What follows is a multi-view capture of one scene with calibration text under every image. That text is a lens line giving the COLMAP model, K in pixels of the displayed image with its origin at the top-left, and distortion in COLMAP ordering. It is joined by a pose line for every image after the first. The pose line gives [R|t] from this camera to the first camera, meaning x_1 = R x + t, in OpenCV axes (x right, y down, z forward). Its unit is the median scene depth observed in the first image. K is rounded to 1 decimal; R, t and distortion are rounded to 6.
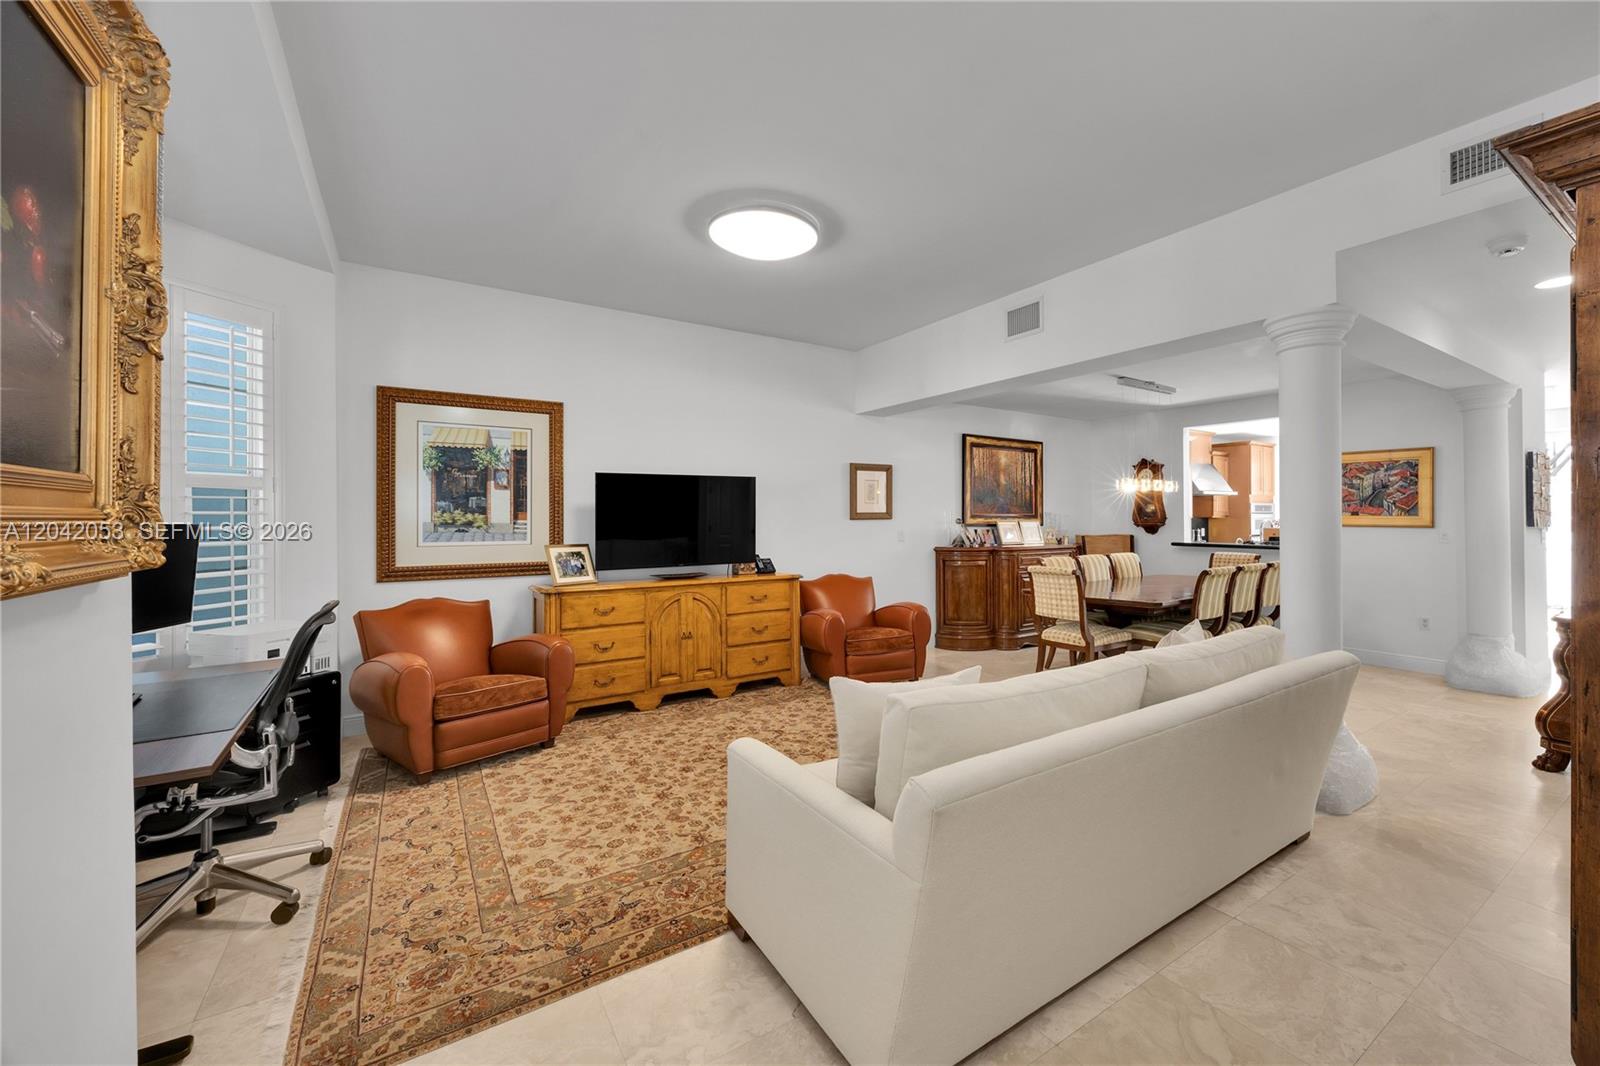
lens RADIAL K [[635.4, 0, 844.3], [0, 635.4, 511.8], [0, 0, 1]] dist [-0.000239, 0.000243]
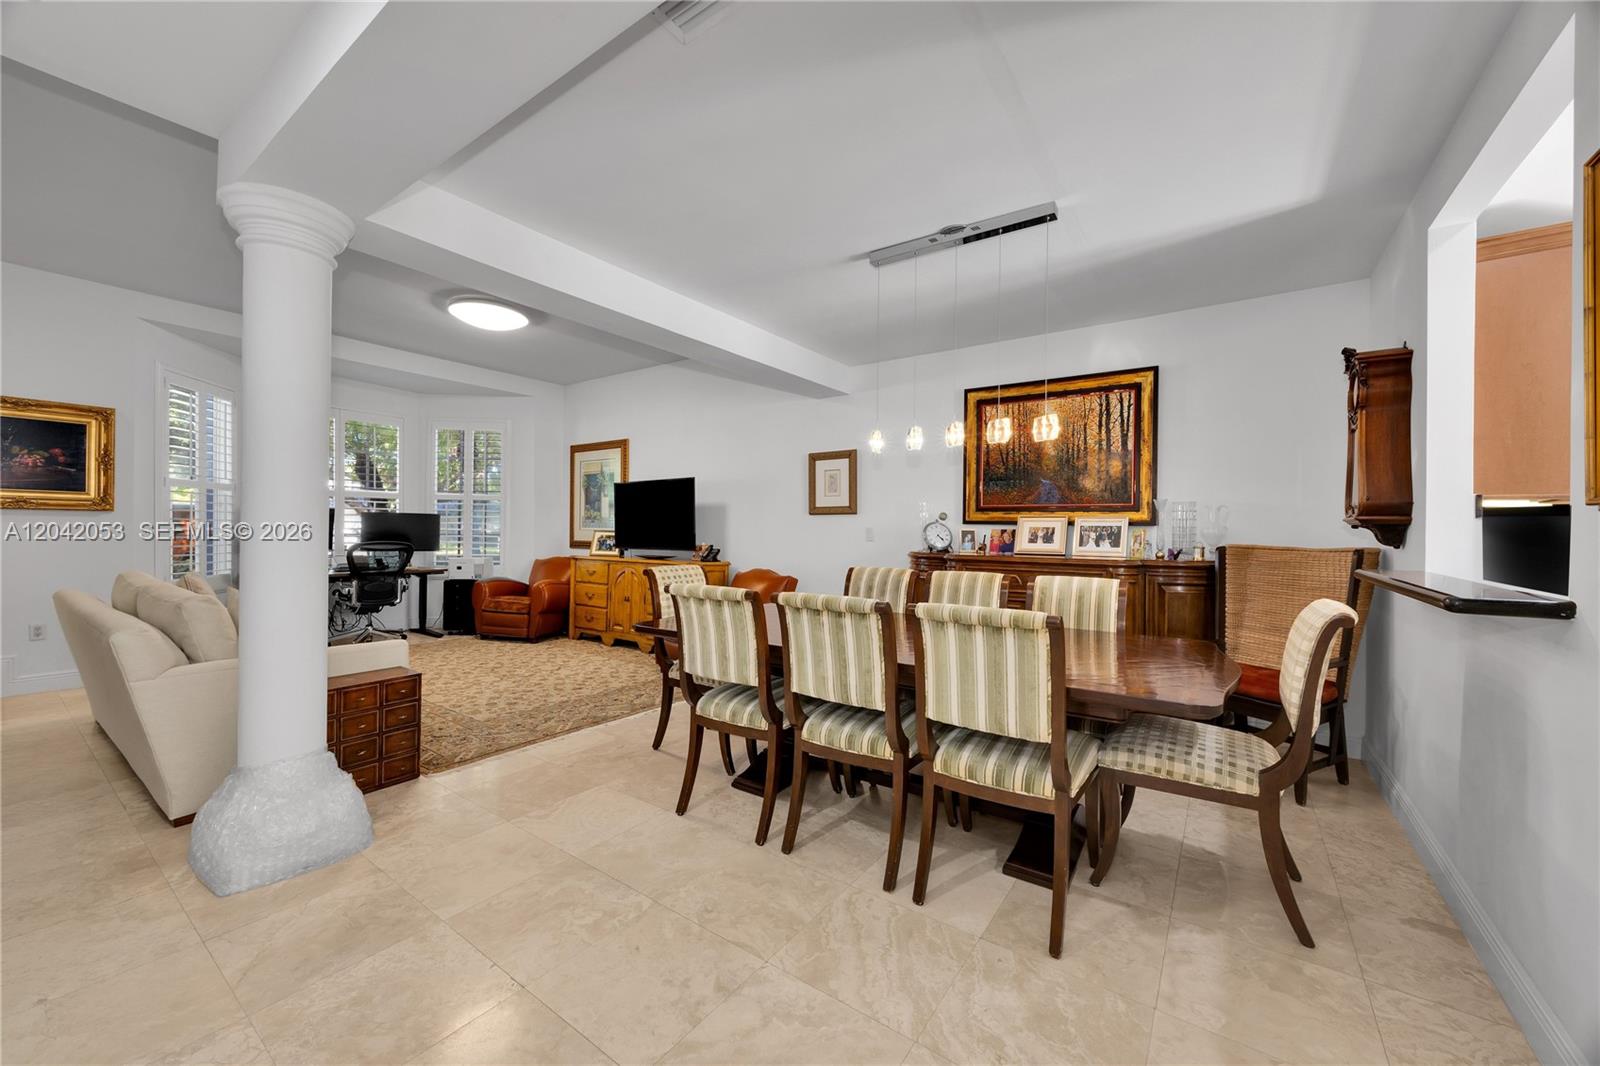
lens RADIAL K [[609.2, 0, 812.6], [0, 609.2, 527.4], [0, 0, 1]] dist [0.000524, -0.000001]
pose [[0.360496, 0.003486, -0.932754, 0.837515], [-0.001640, 0.999994, 0.003103, 0.028100], [0.932759, 0.000411, 0.360499, 0.681053]]
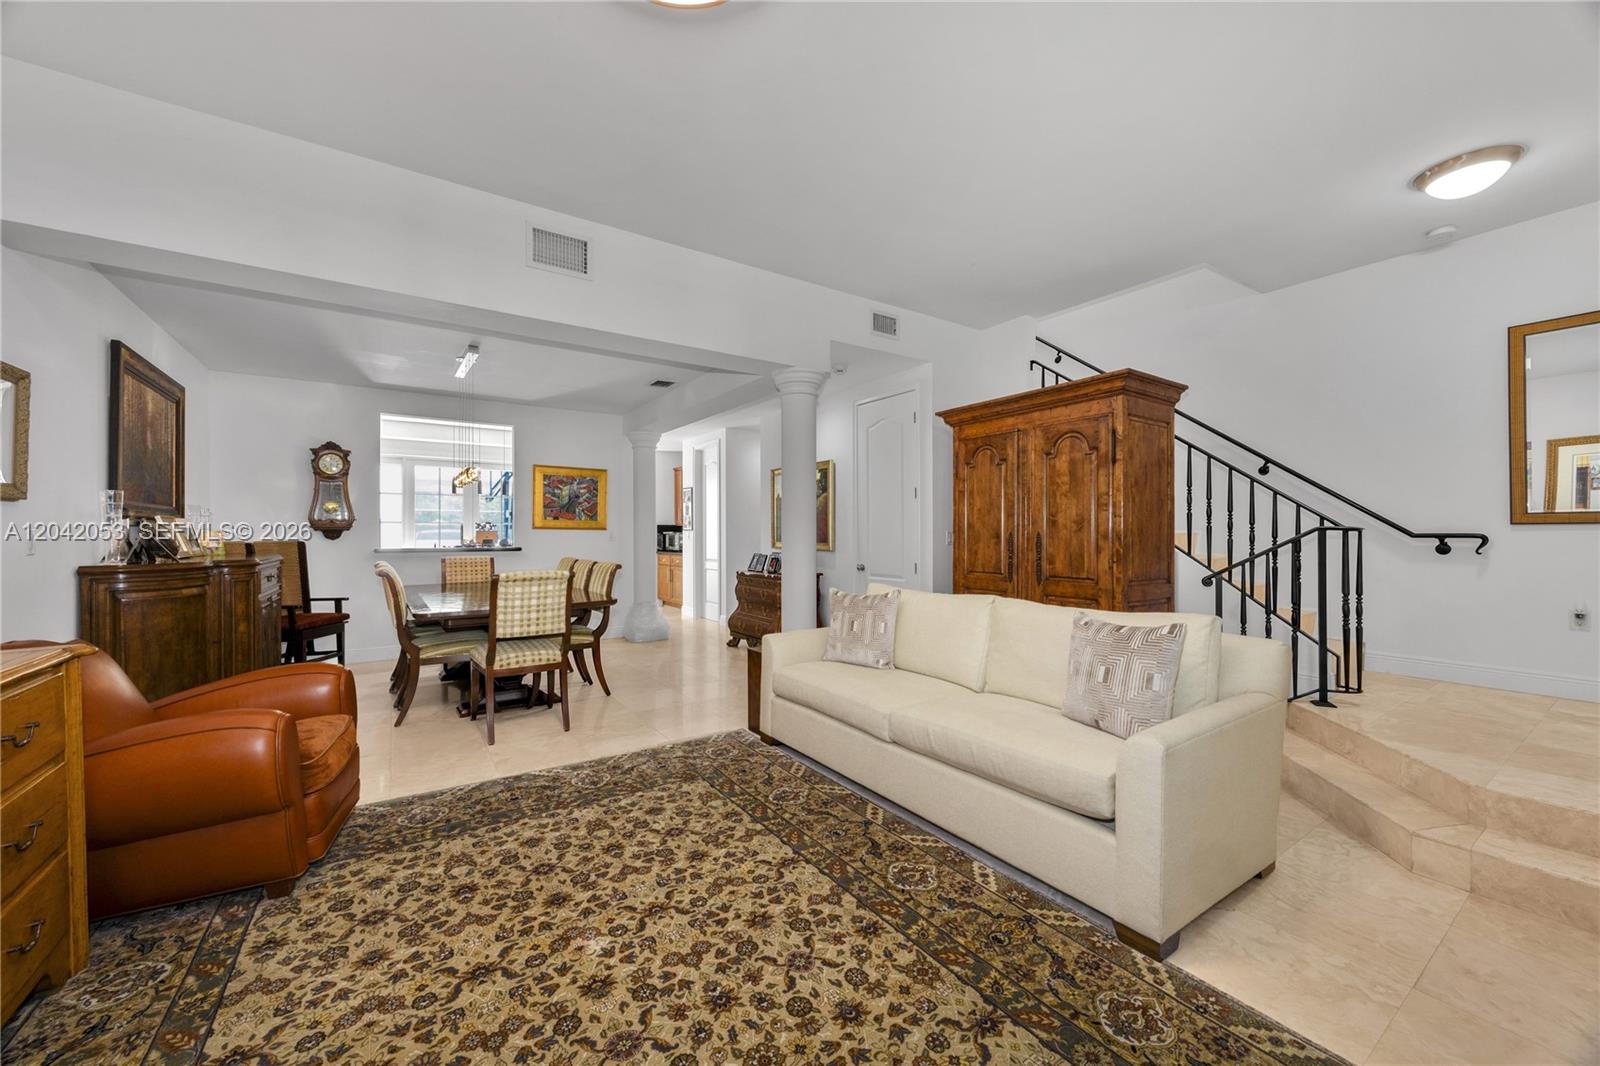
lens RADIAL K [[609.2, 0, 808.5], [0, 609.2, 540.7], [0, 0, 1]] dist [0.000524, -0.000001]
pose [[-0.008919, -0.009644, 0.999914, -0.338501], [-0.009327, 0.999911, 0.009560, 0.028995], [-0.999917, -0.009241, -0.009008, 0.510711]]
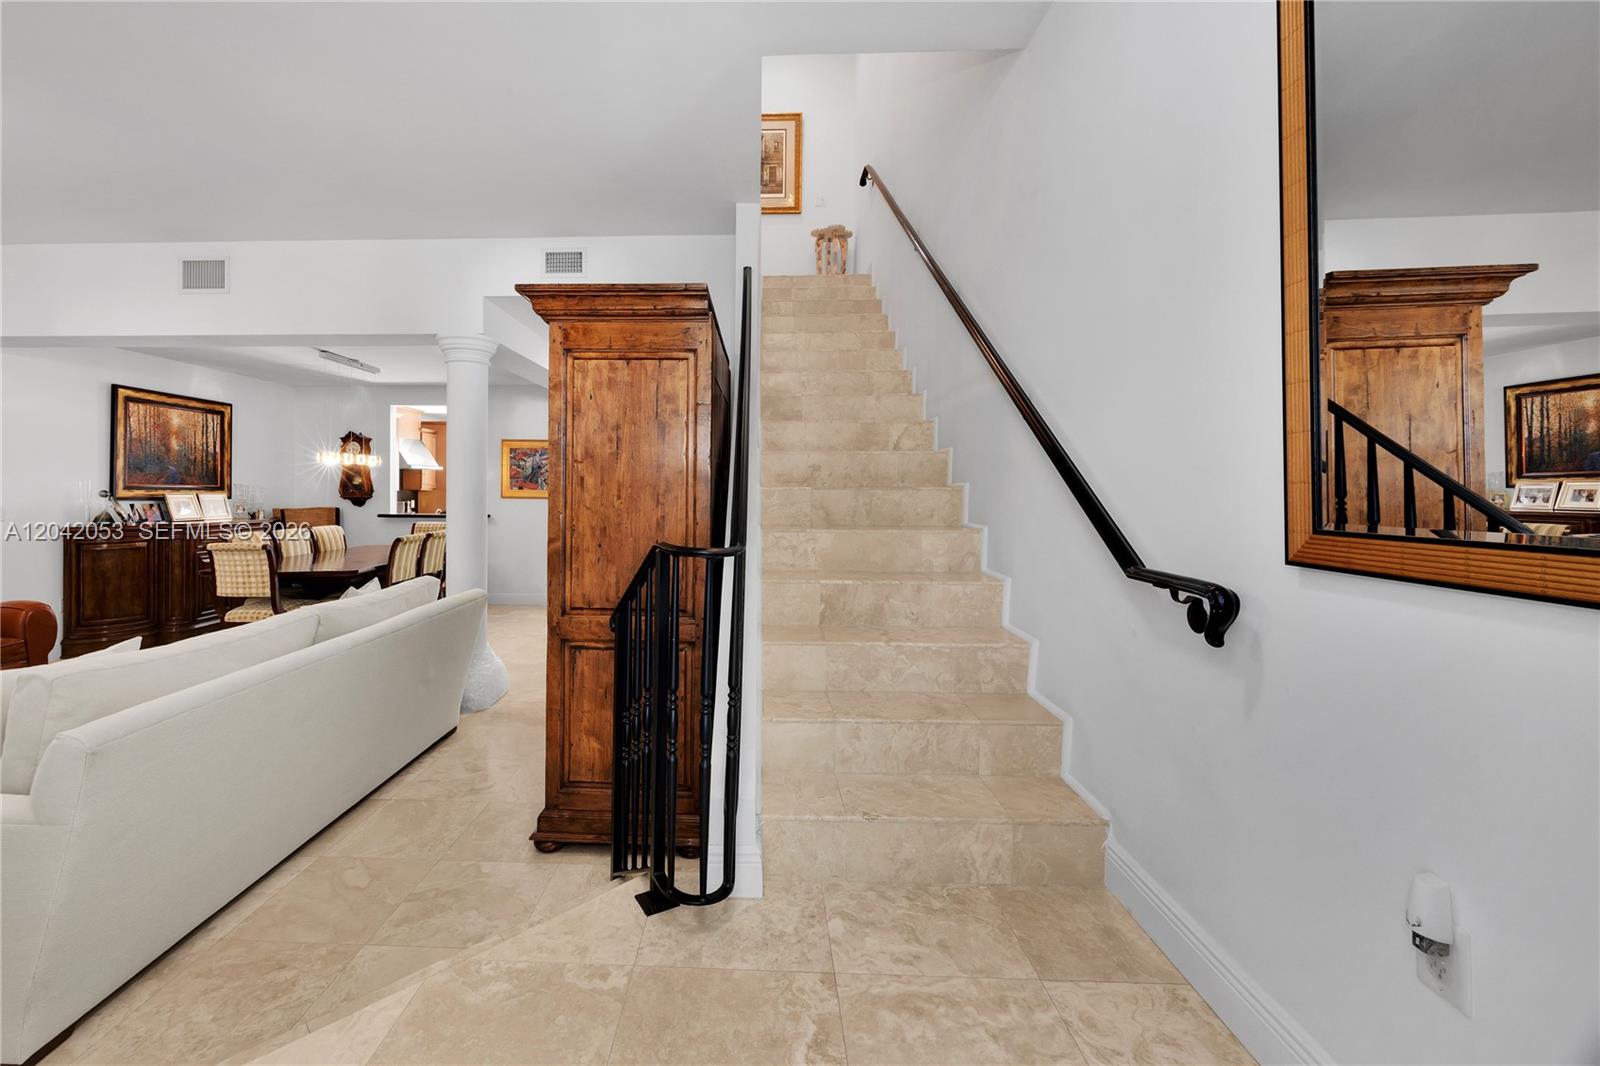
lens RADIAL K [[669.4, 0, 727.2], [0, 669.4, 489.2], [0, 0, 1]] dist [-0.001693, -0.000668]
pose [[0.595152, 0.006400, 0.803588, -0.030134], [-0.014163, 0.999897, 0.002526, -0.004452], [-0.803489, -0.012884, 0.595181, -0.133715]]
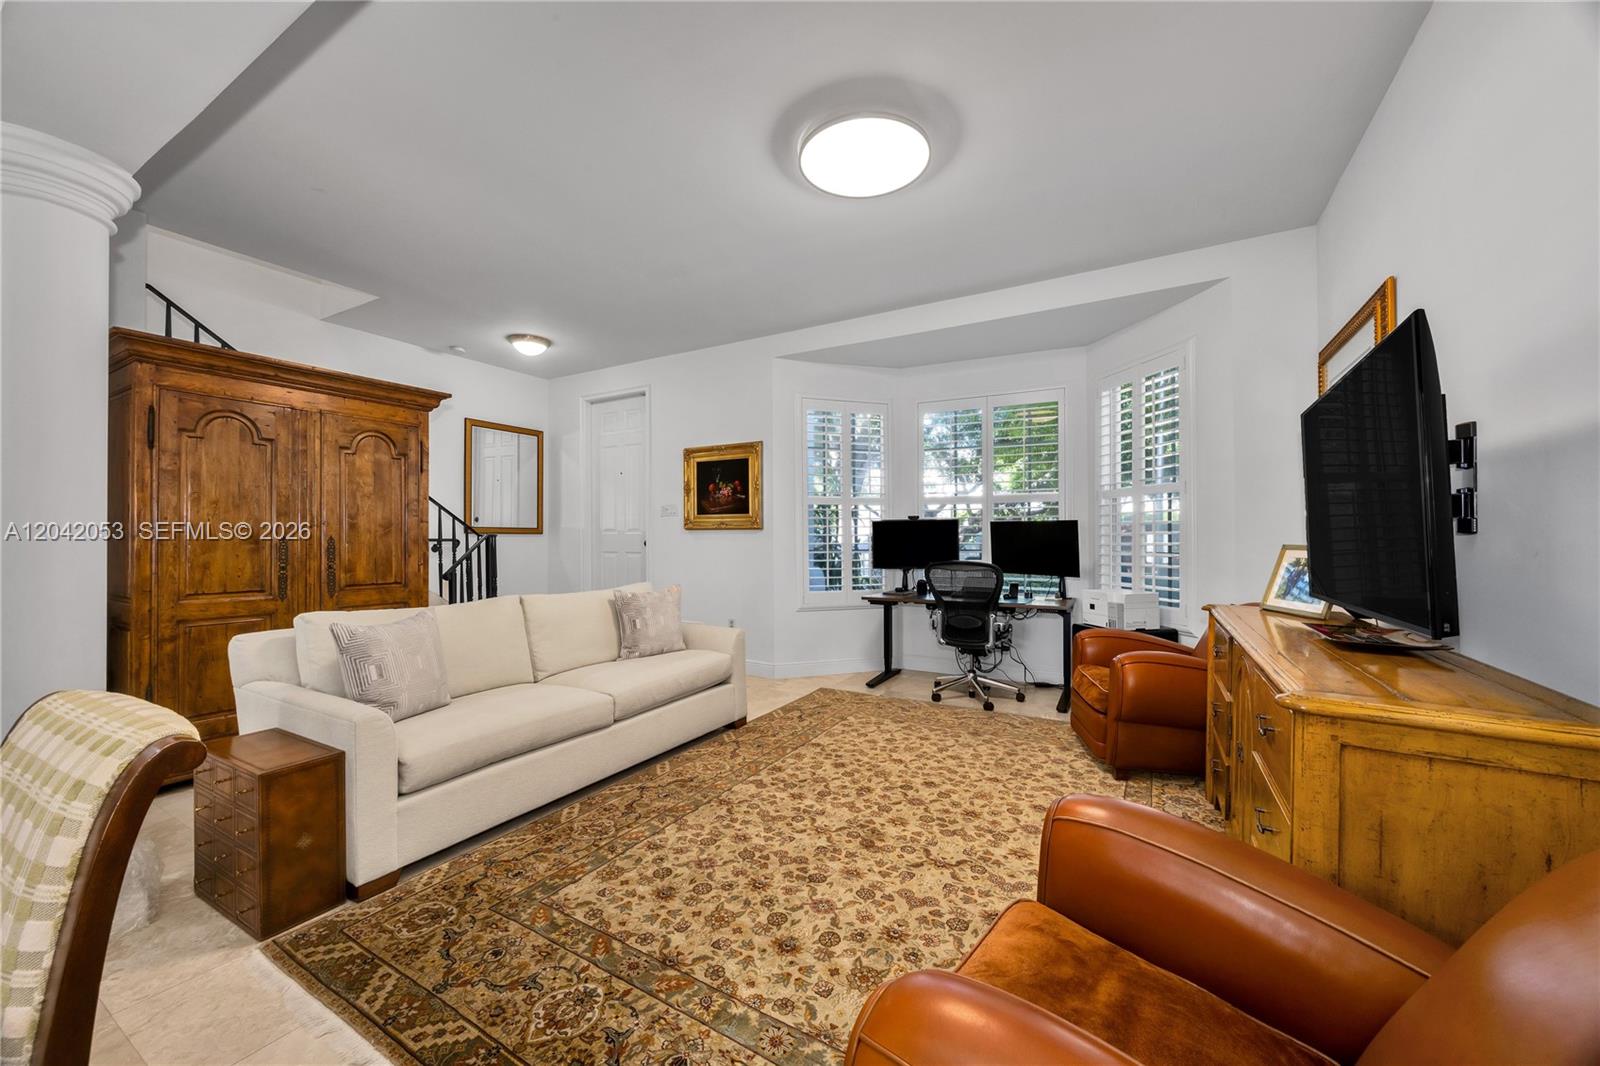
lens RADIAL K [[609.2, 0, 787.7], [0, 609.2, 536.9], [0, 0, 1]] dist [0.000524, -0.000001]
pose [[-0.903047, -0.000467, -0.429541, 0.174147], [0.005193, 0.999914, -0.012006, 0.033494], [0.429510, -0.013073, -0.902968, 0.947665]]
